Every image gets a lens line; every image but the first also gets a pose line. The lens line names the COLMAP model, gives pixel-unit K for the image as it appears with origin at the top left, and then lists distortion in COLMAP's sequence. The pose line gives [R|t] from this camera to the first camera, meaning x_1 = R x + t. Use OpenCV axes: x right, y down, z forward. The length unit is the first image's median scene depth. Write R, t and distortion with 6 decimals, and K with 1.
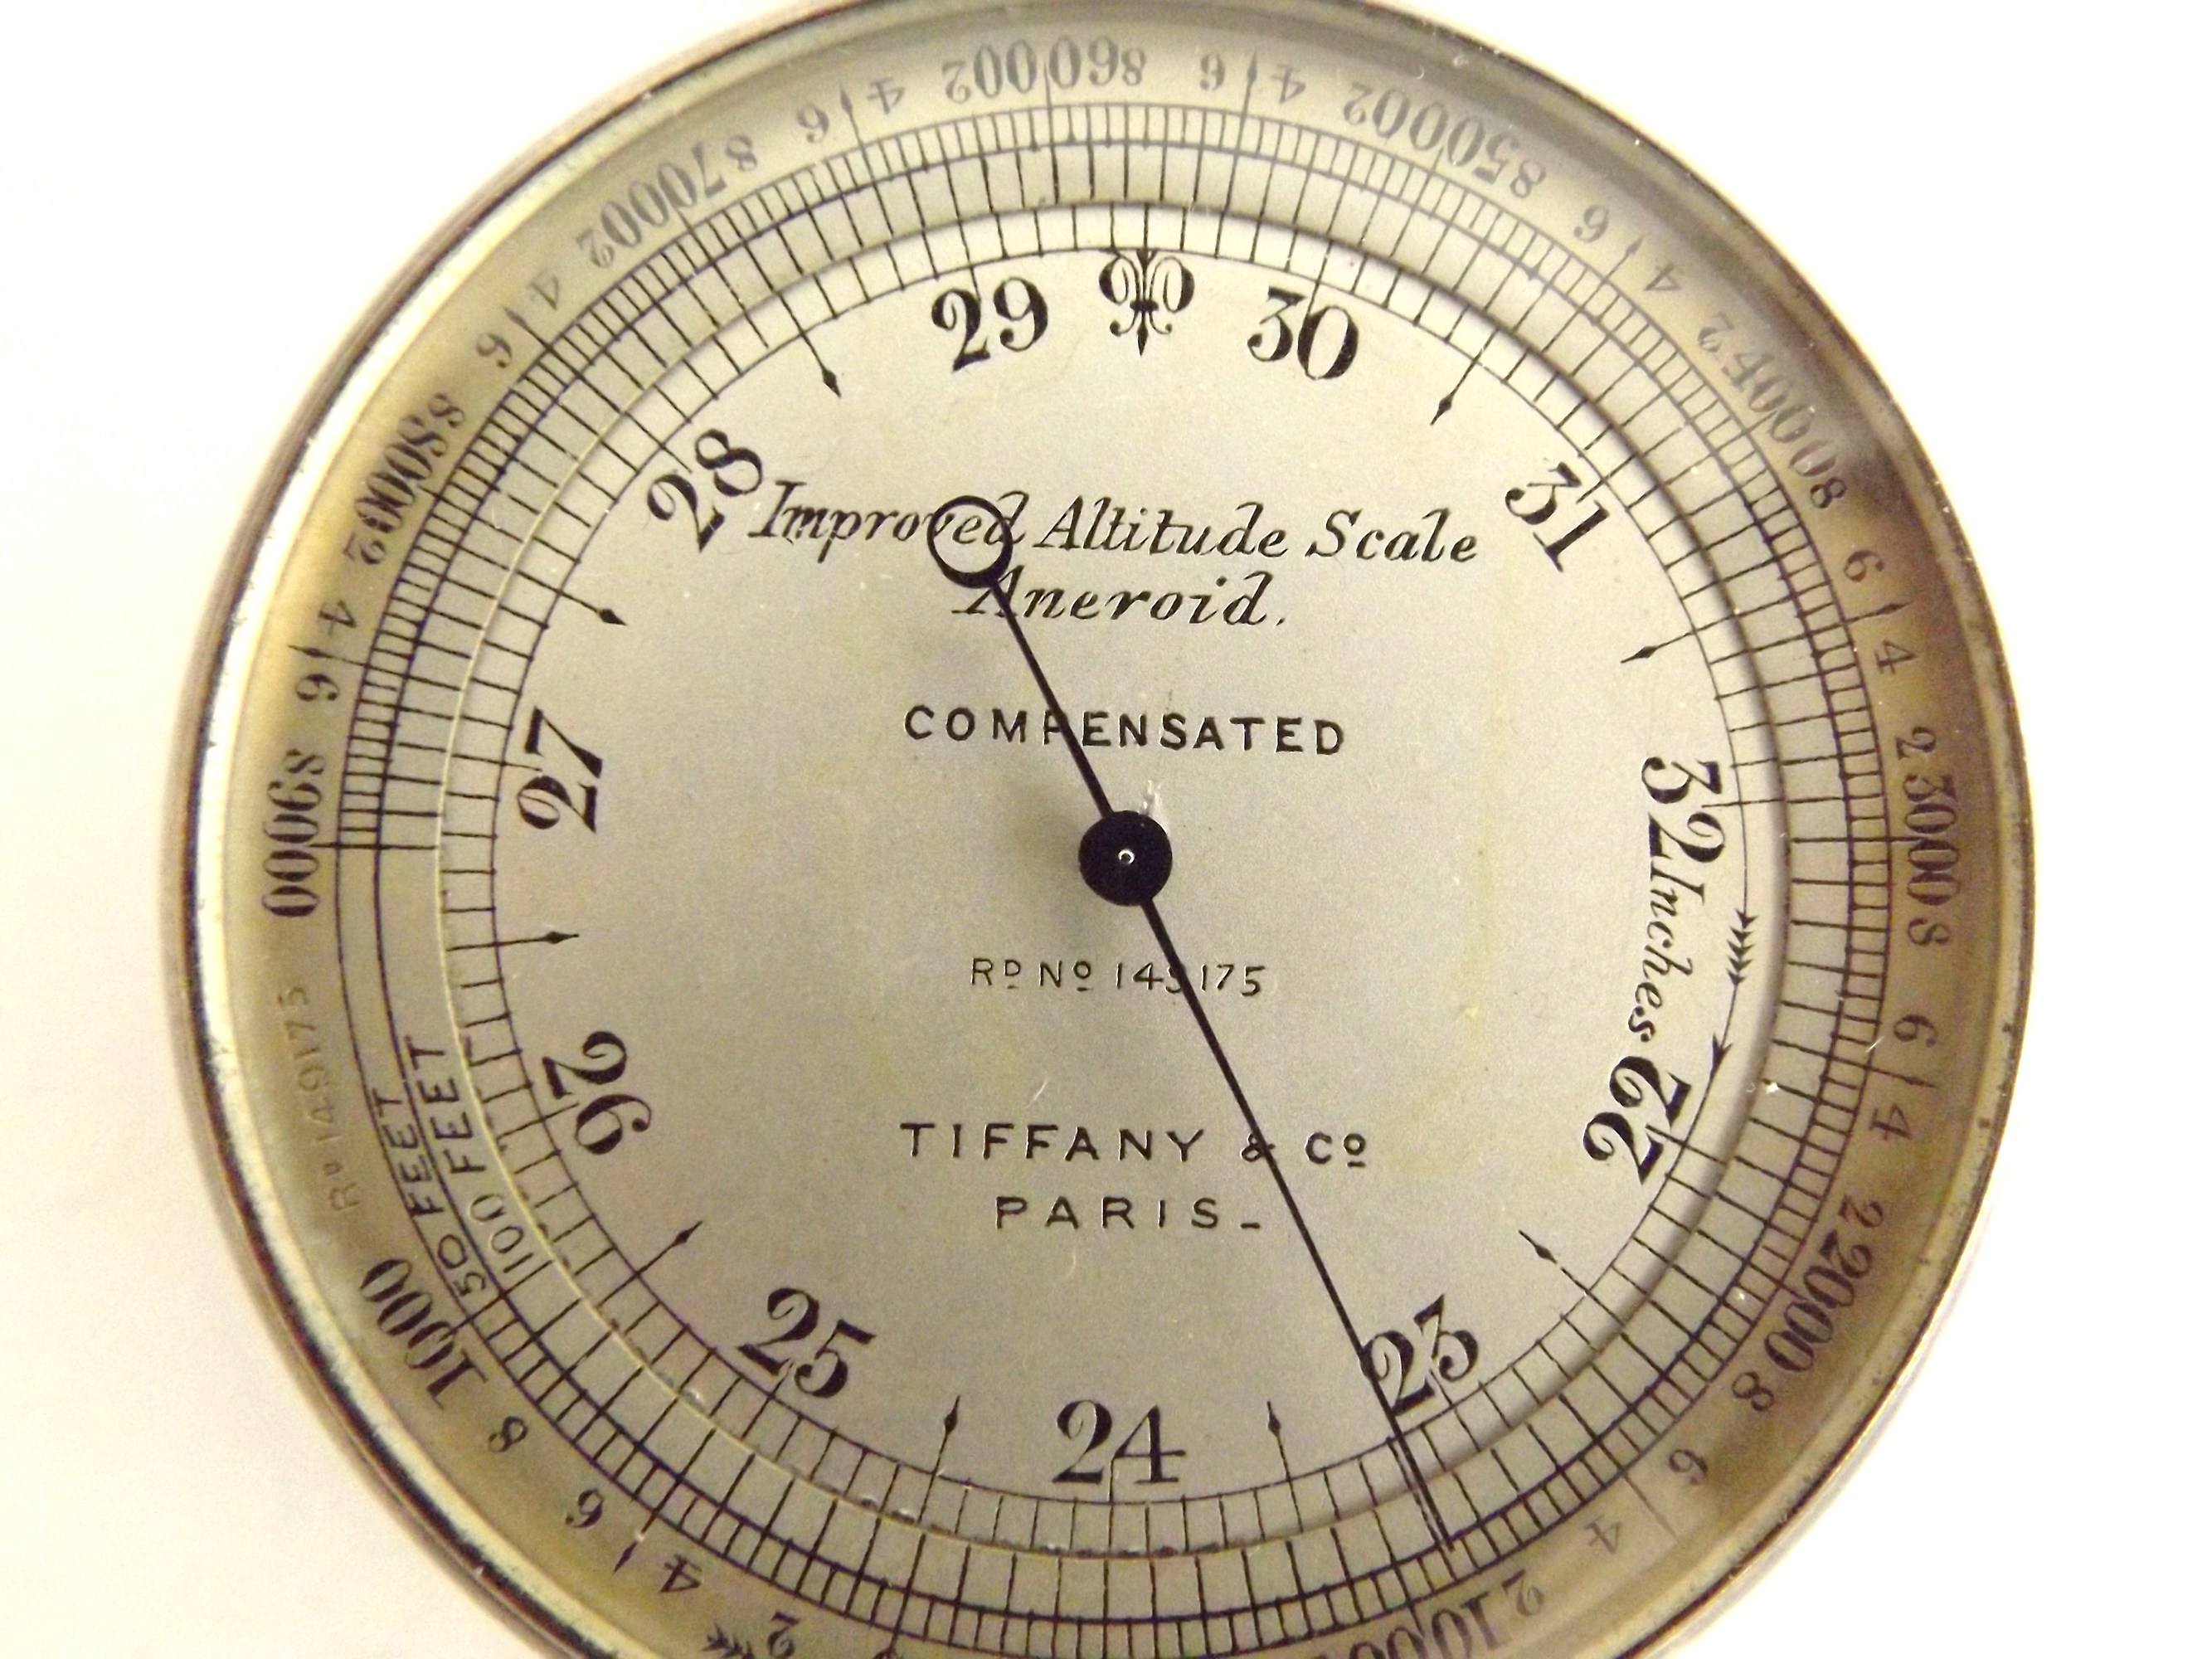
lens RADIAL K [[1734.2, 0, 1108.8], [0, 1734.2, 831.4], [0, 0, 1]] dist [0.044155, -0.000313]
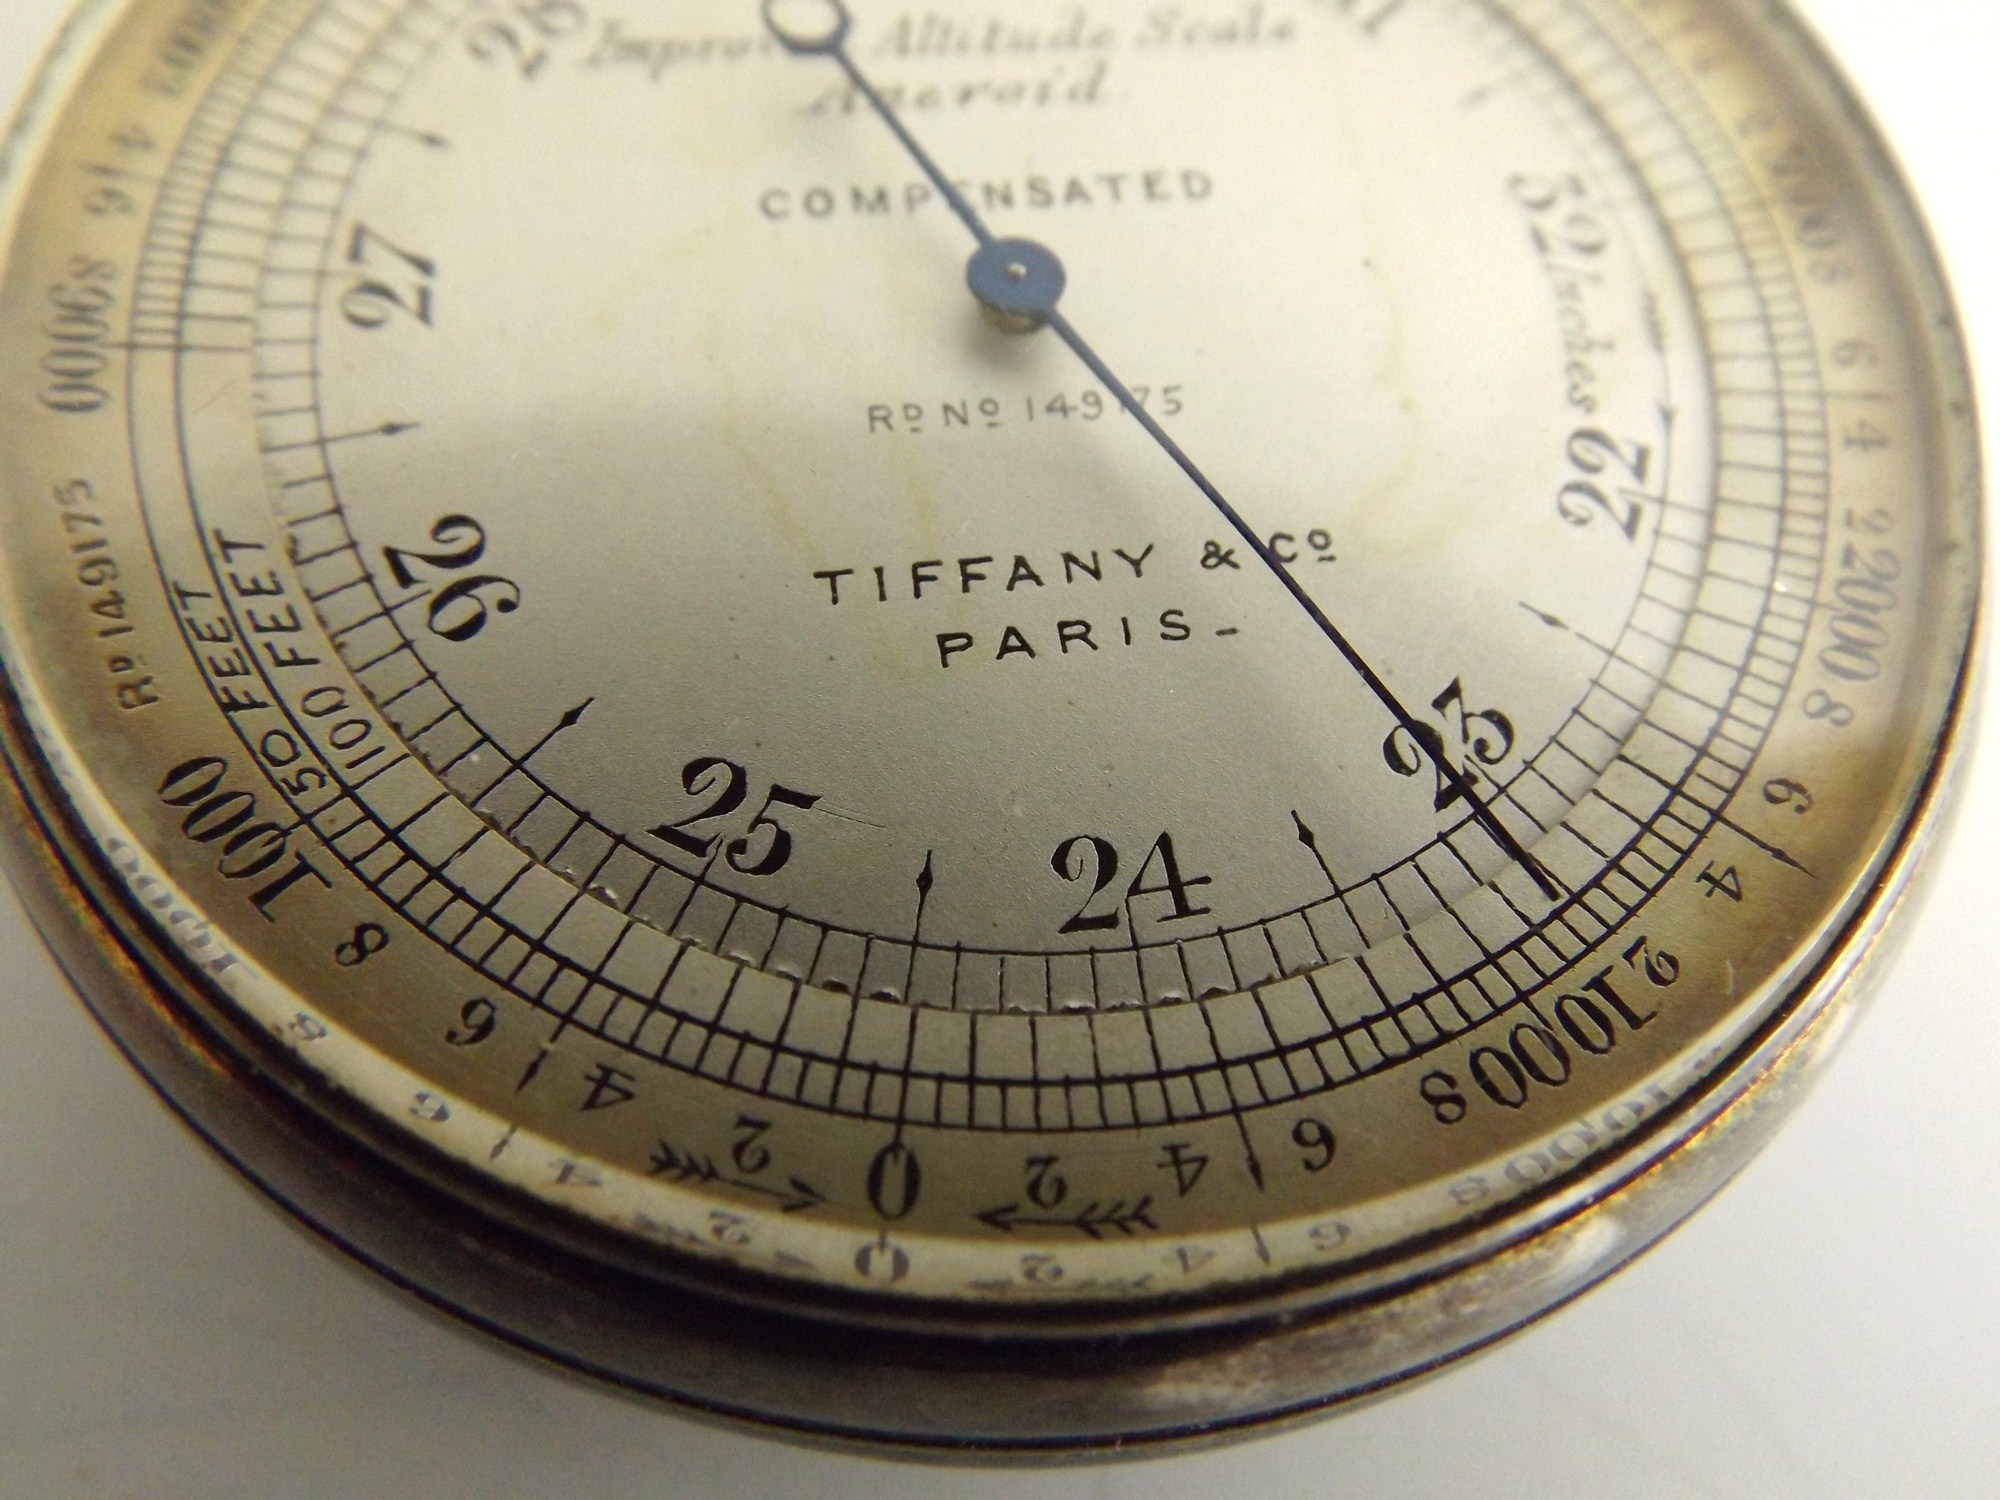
lens RADIAL K [[1405.7, 0, 999.0], [0, 1405.7, 766.8], [0, 0, 1]] dist [0.064257, -0.066383]
pose [[0.984034, -0.146157, 0.101565, -0.112539], [0.169356, 0.944415, -0.281780, 0.467051], [-0.054736, 0.294481, 0.954088, 0.344878]]
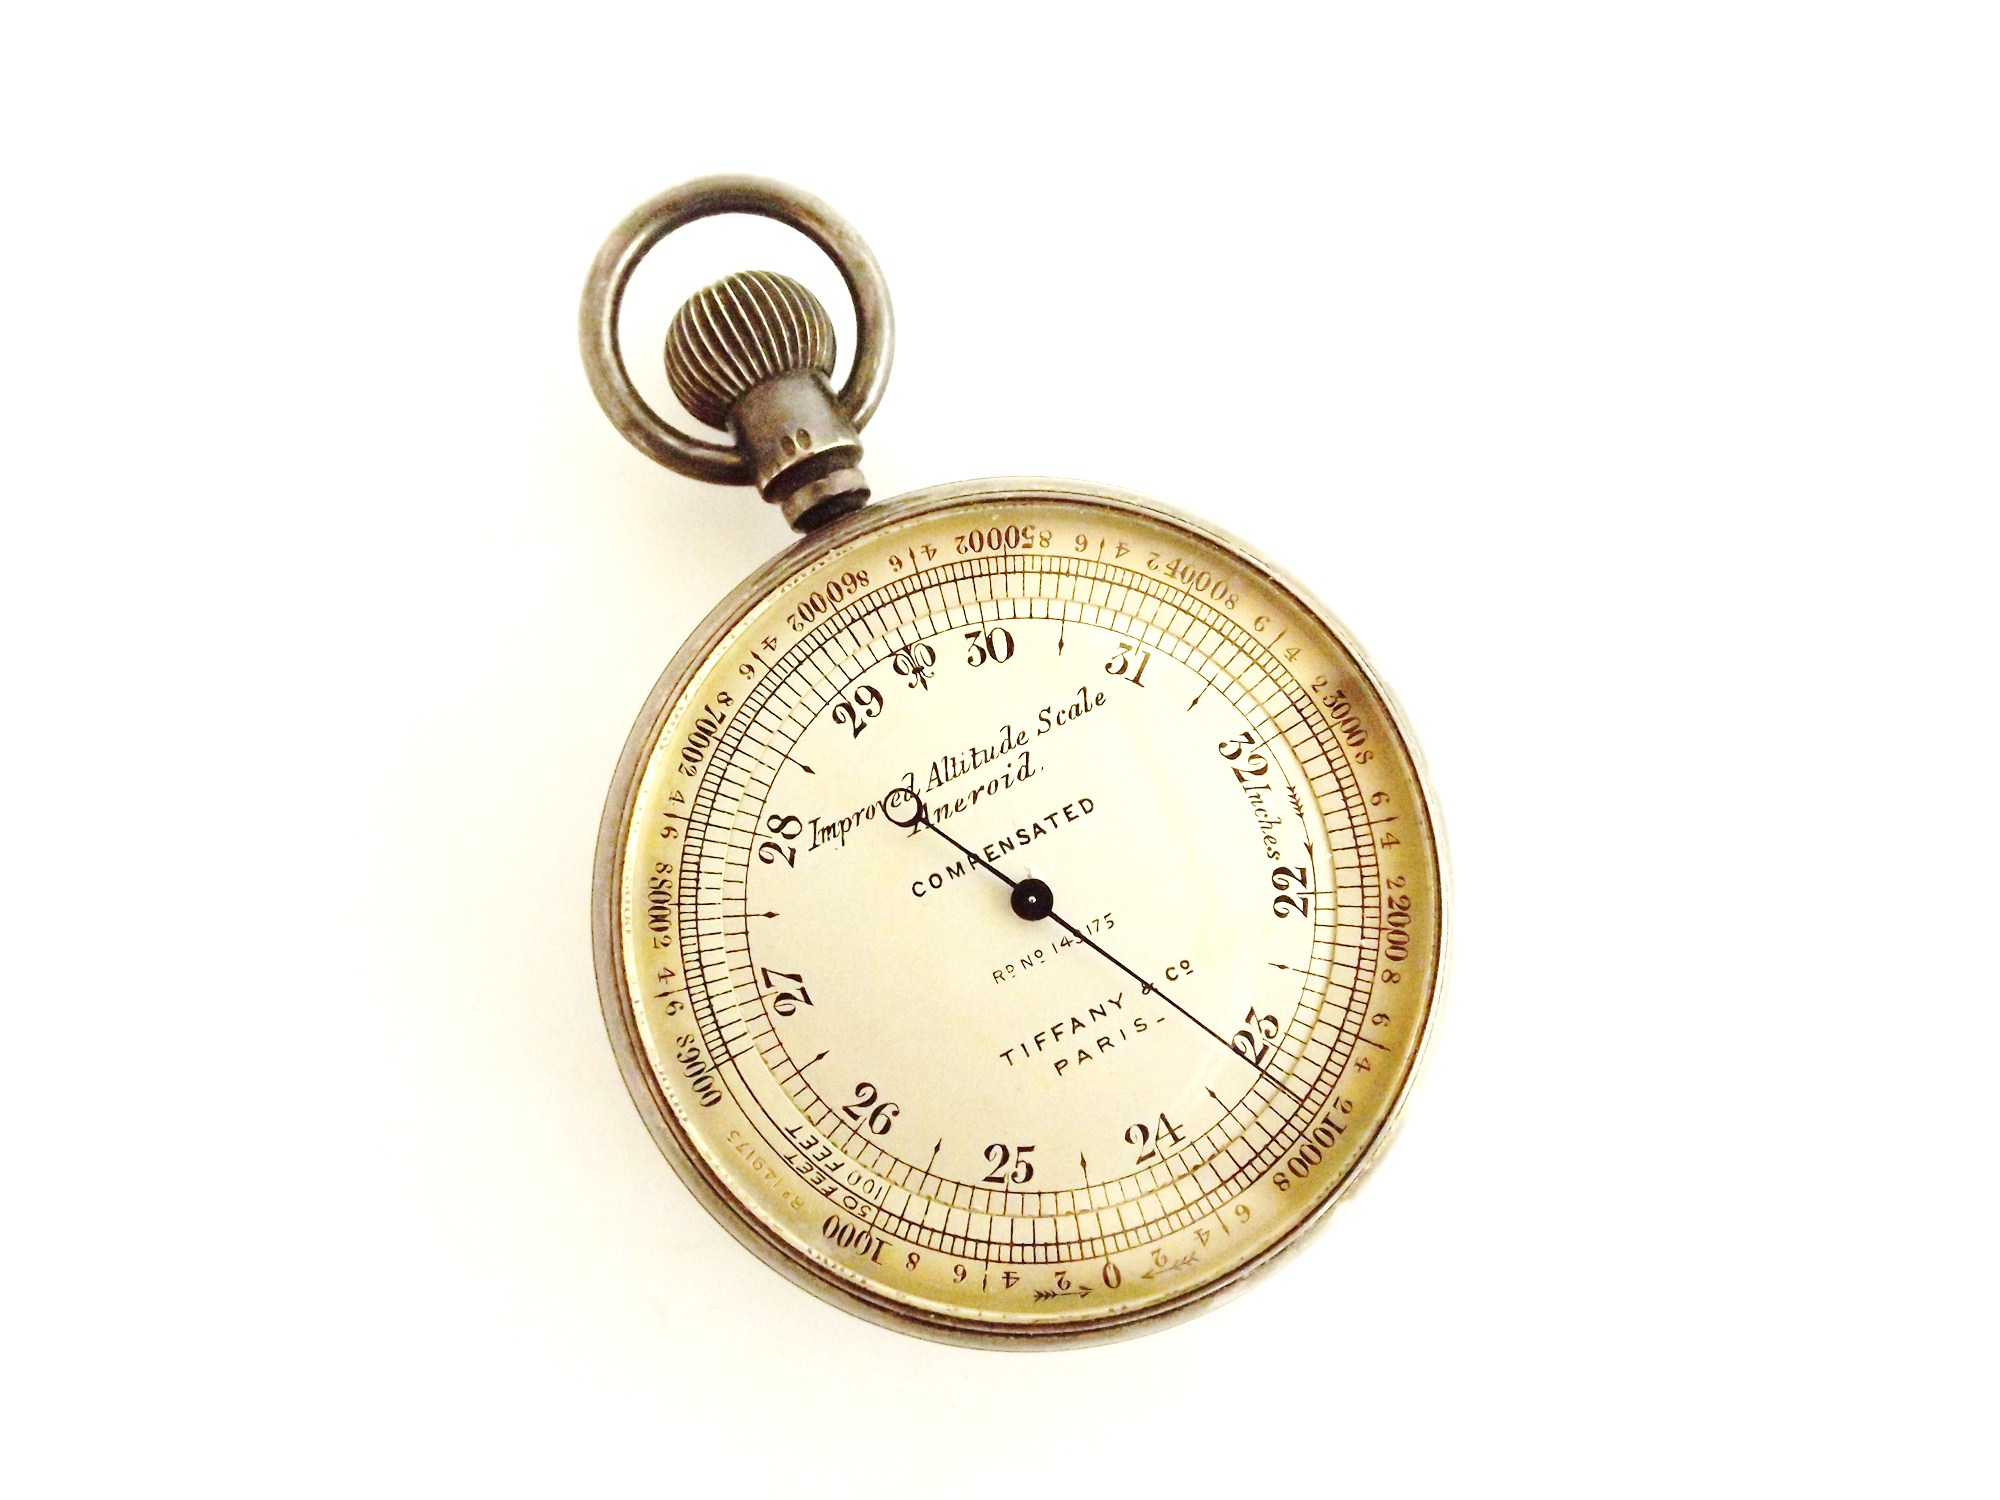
lens RADIAL K [[1430.5, 0, 1000.0], [0, 1430.5, 750.0], [0, 0, 1]] dist [0.029462, -0.066216]
pose [[0.880391, -0.472255, 0.043443, -0.014650], [0.472943, 0.881068, -0.006577, -0.157466], [-0.035170, 0.026336, 0.999034, -0.806457]]
